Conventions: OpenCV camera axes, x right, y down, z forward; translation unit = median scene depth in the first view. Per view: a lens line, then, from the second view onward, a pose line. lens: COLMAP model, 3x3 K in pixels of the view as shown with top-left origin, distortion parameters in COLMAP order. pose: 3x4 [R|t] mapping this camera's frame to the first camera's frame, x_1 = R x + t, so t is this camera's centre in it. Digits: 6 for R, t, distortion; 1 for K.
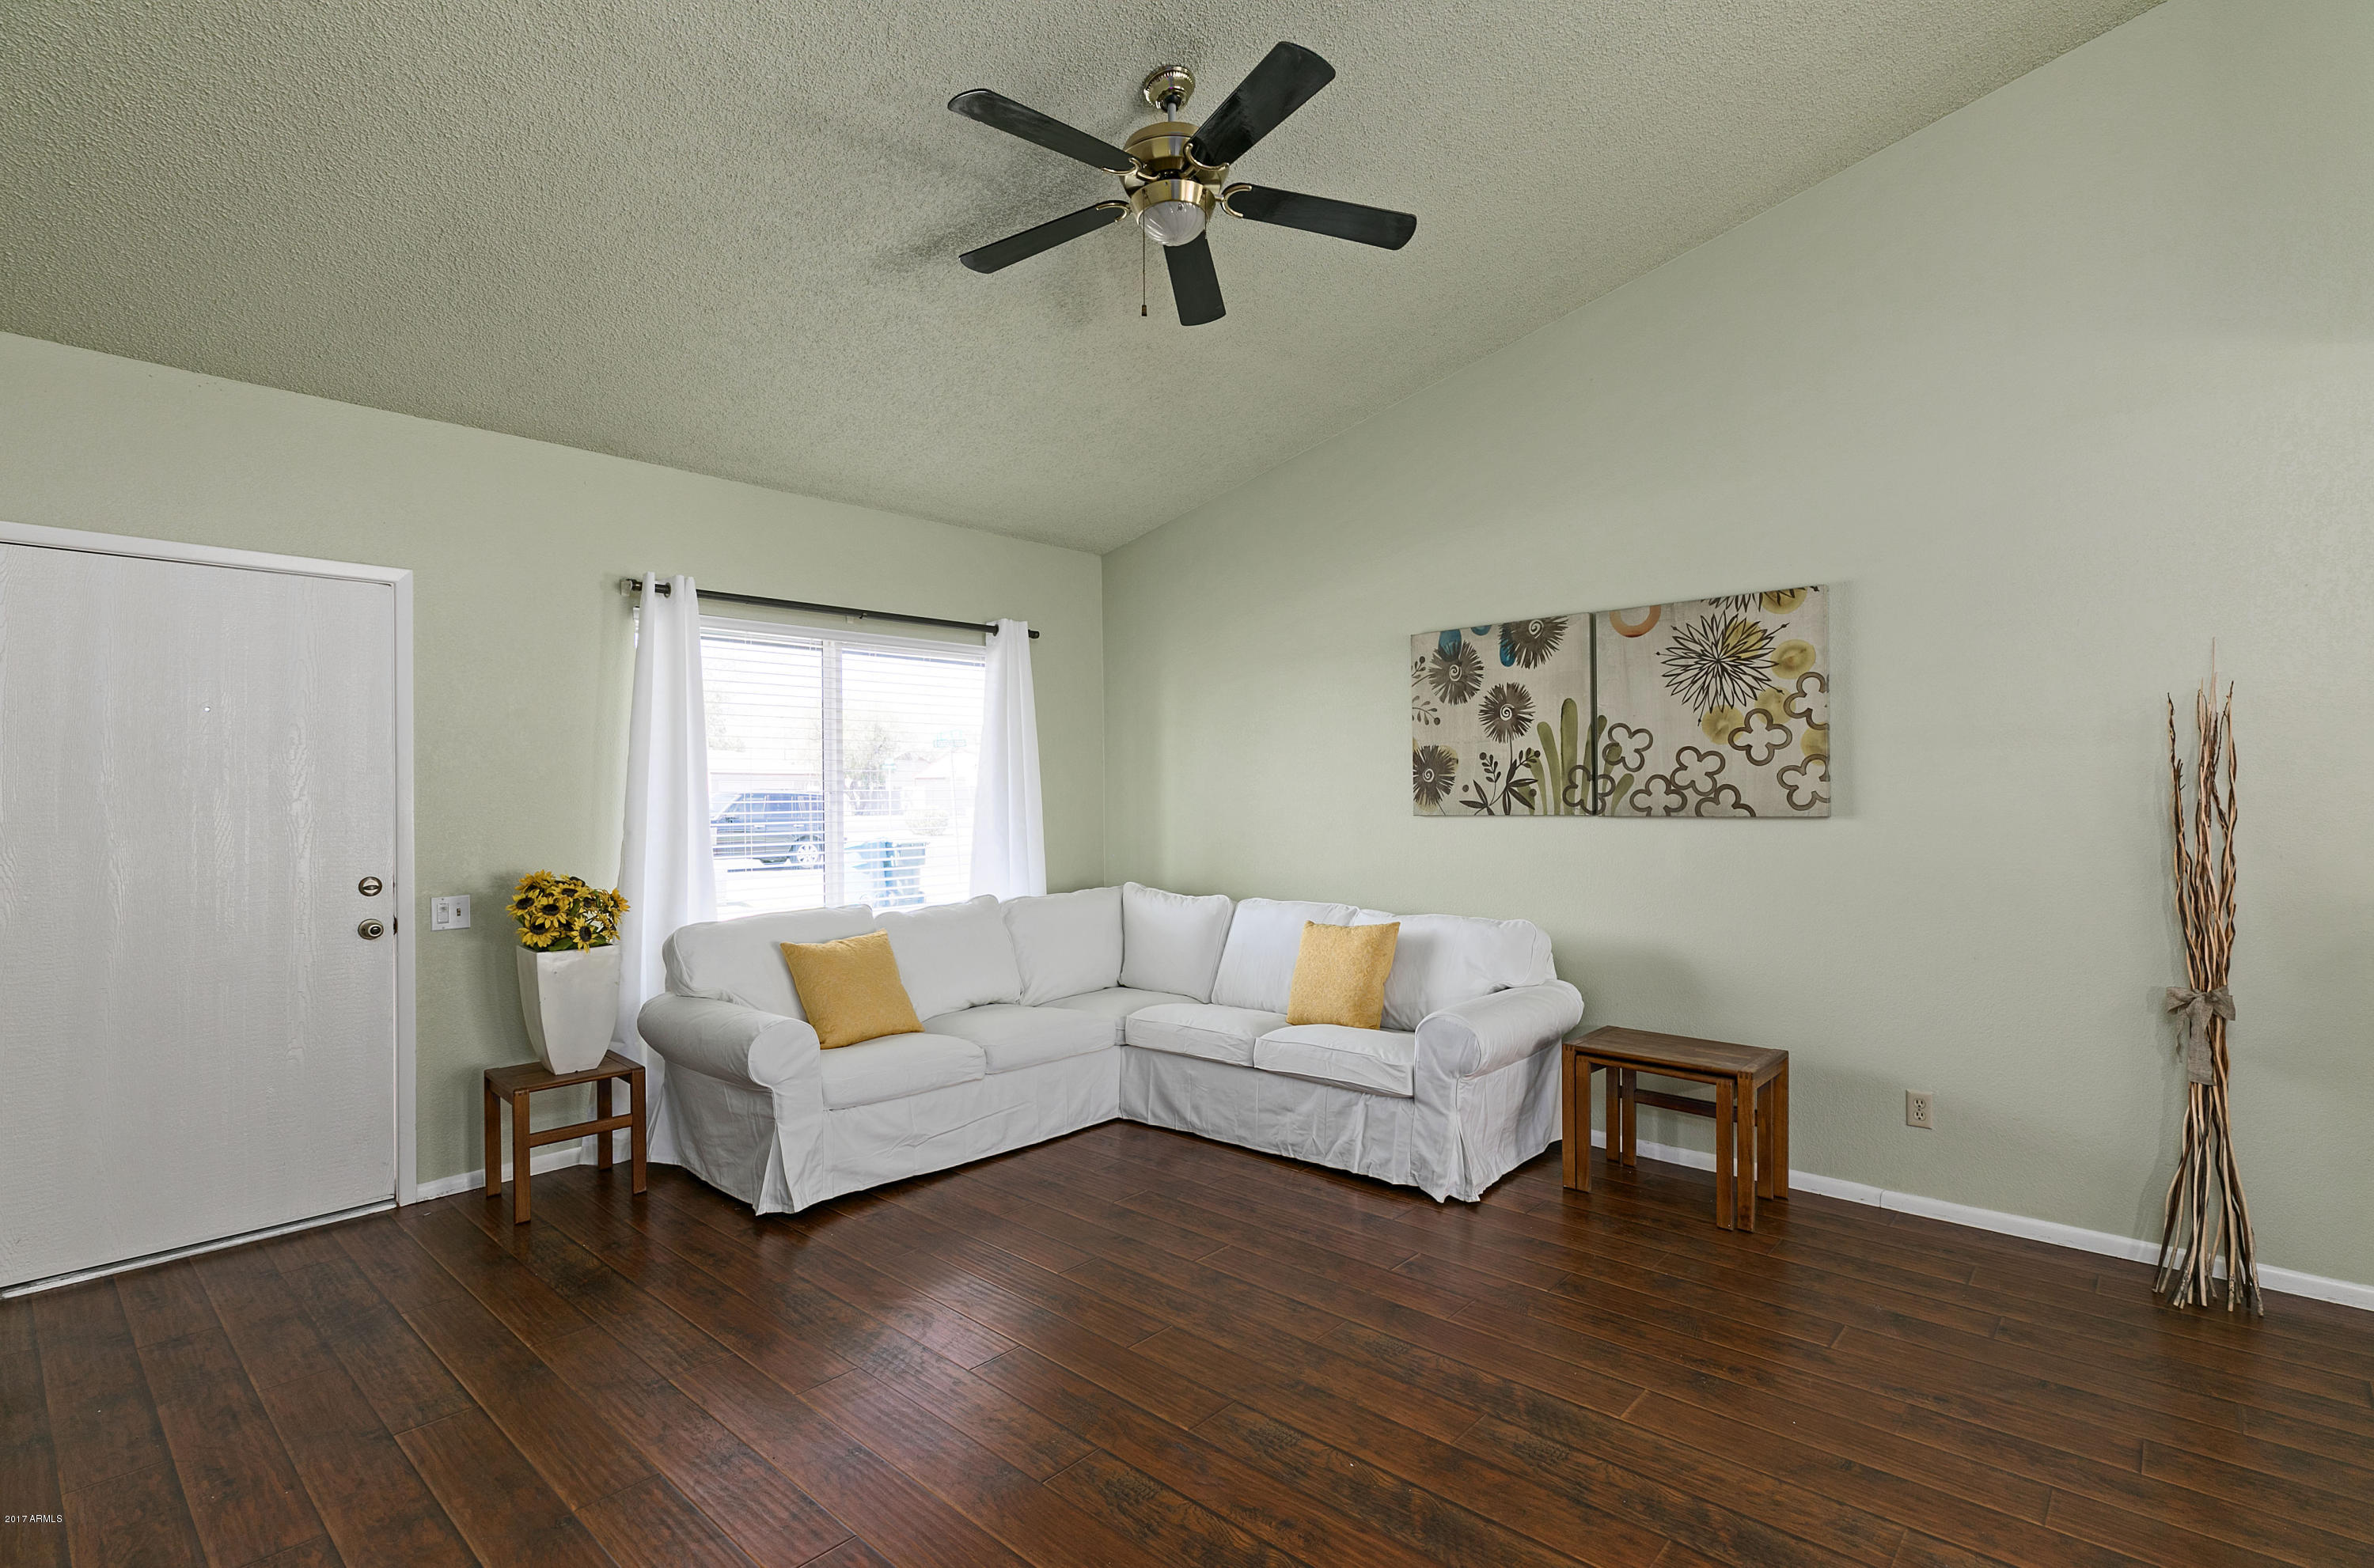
lens RADIAL K [[1114.9, 0, 1184.2], [0, 1114.9, 803.0], [0, 0, 1]] dist [-0.000567, 0.000213]
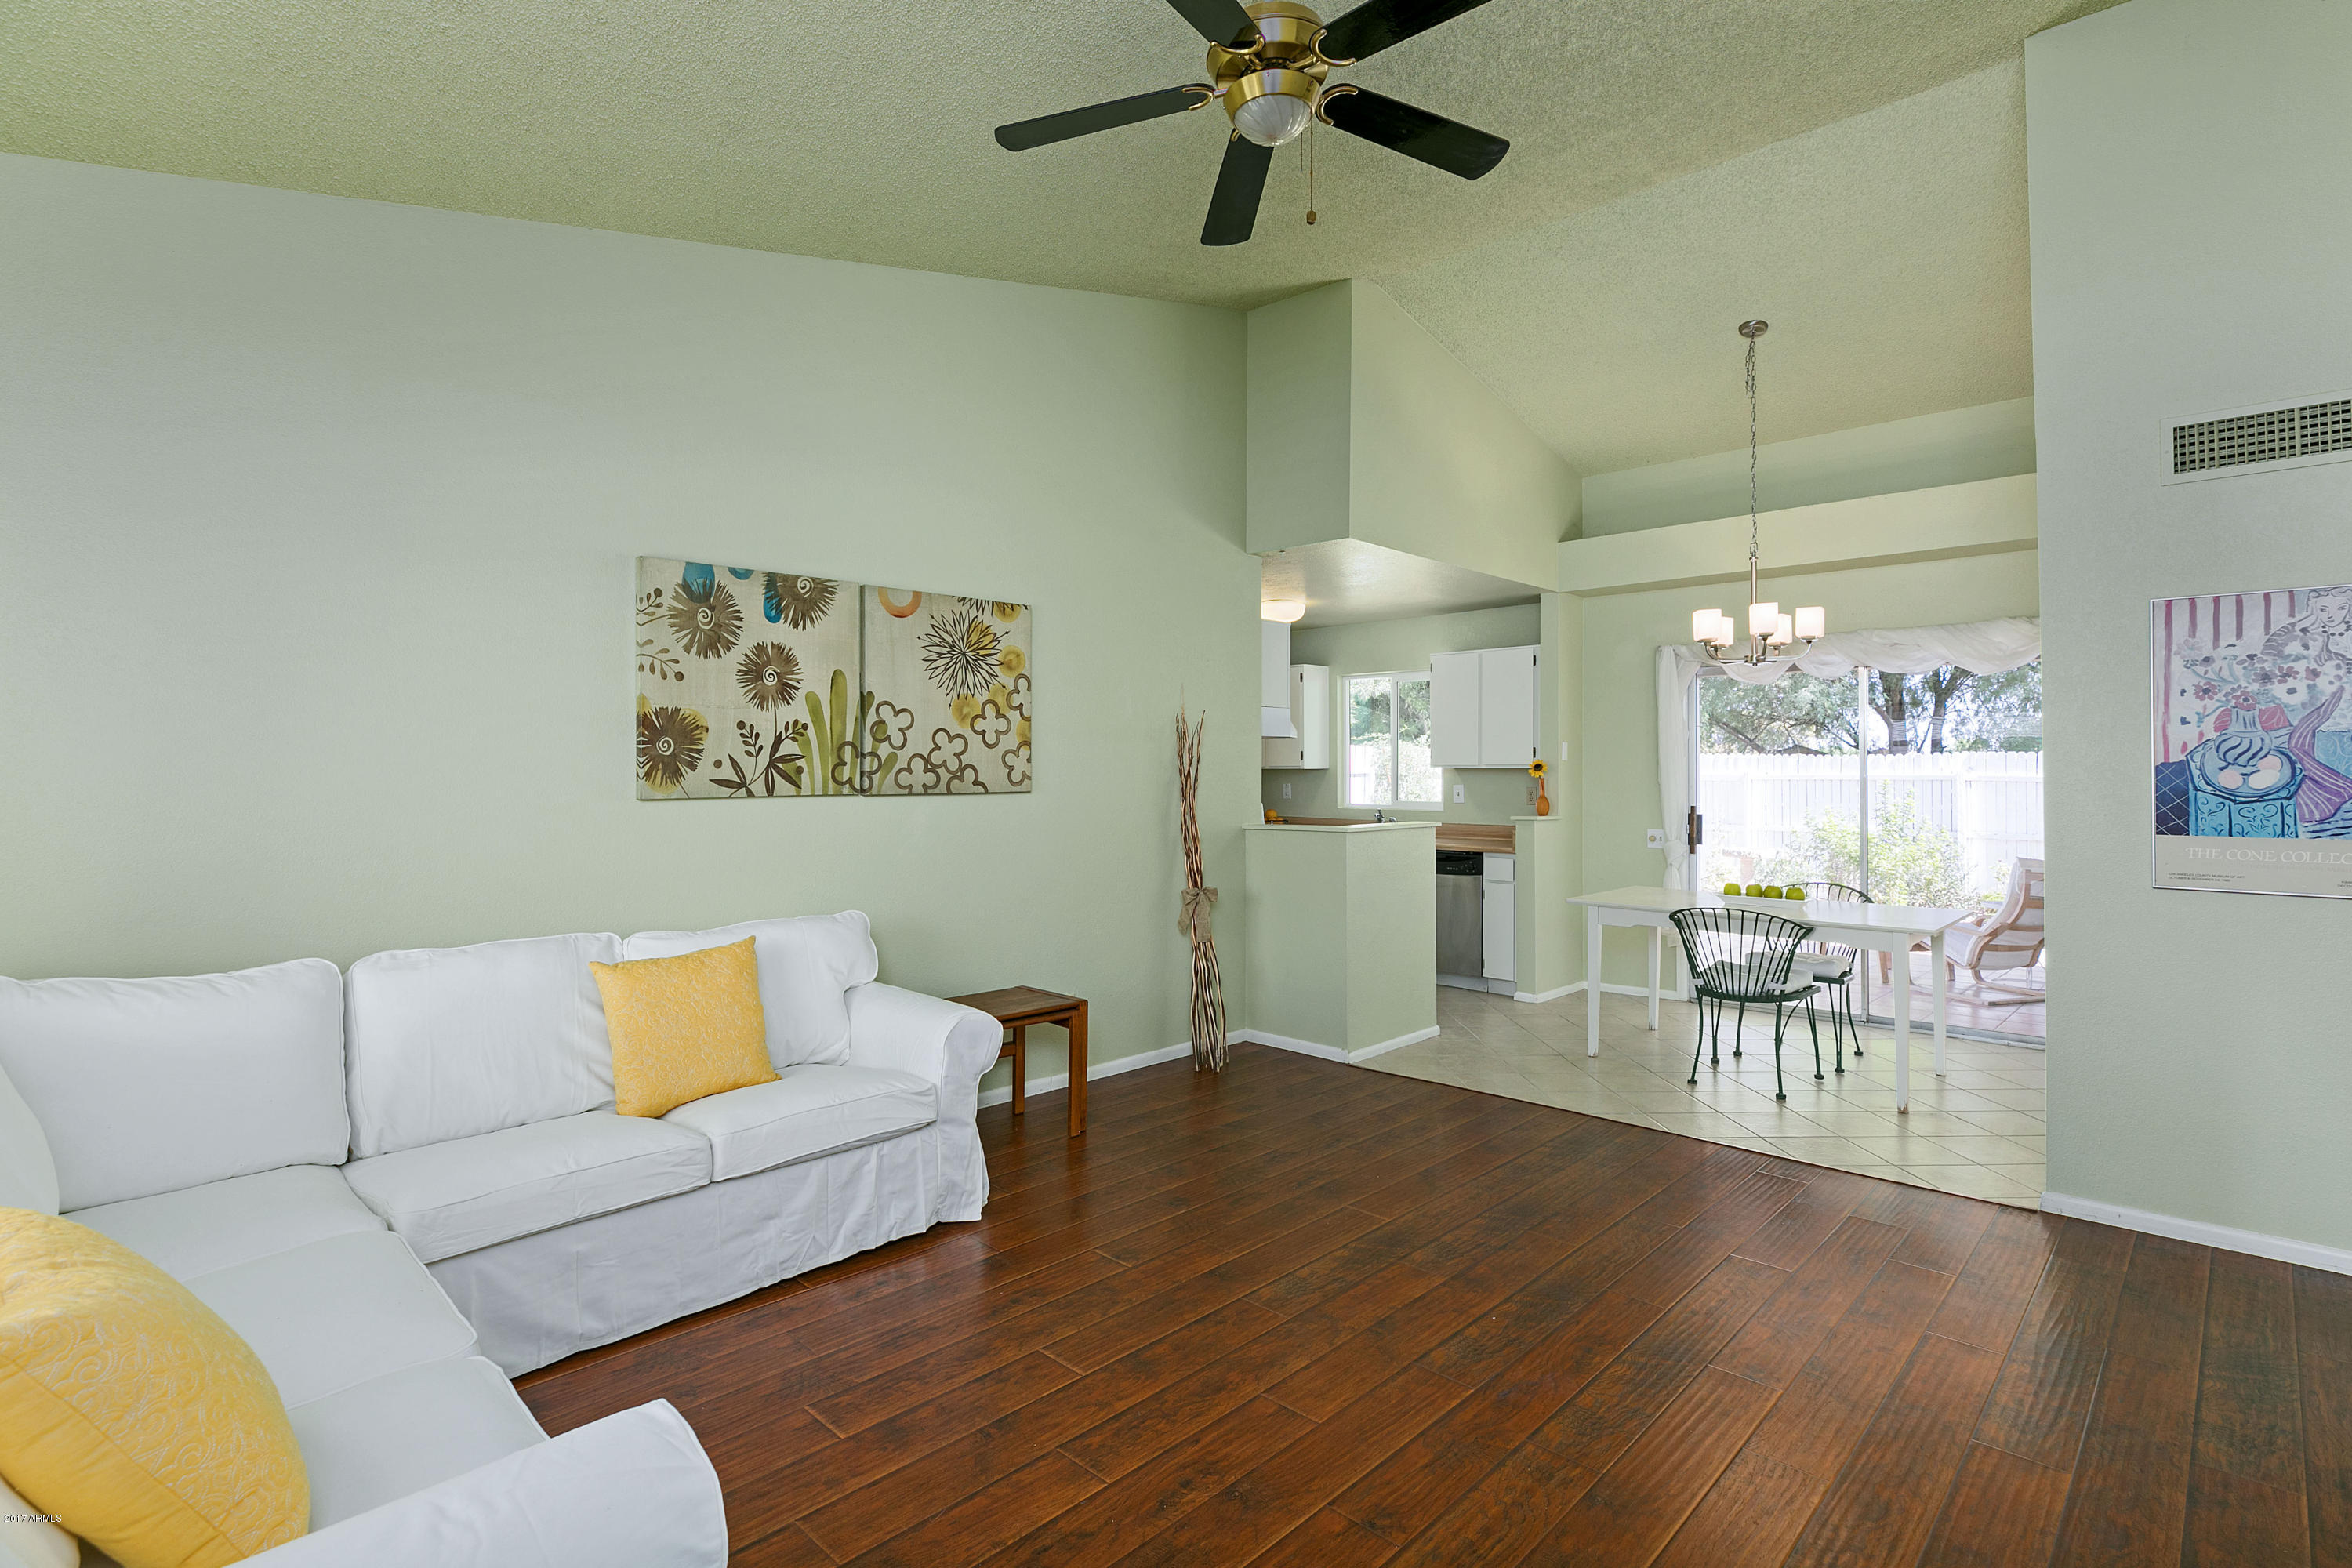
lens RADIAL K [[1116.8, 0, 1173.2], [0, 1116.8, 760.1], [0, 0, 1]] dist [-0.005680, -0.000098]
pose [[0.041433, 0.018233, 0.998975, -0.601374], [0.007352, 0.999801, -0.018553, 0.001616], [-0.999114, 0.008113, 0.041291, 0.711604]]
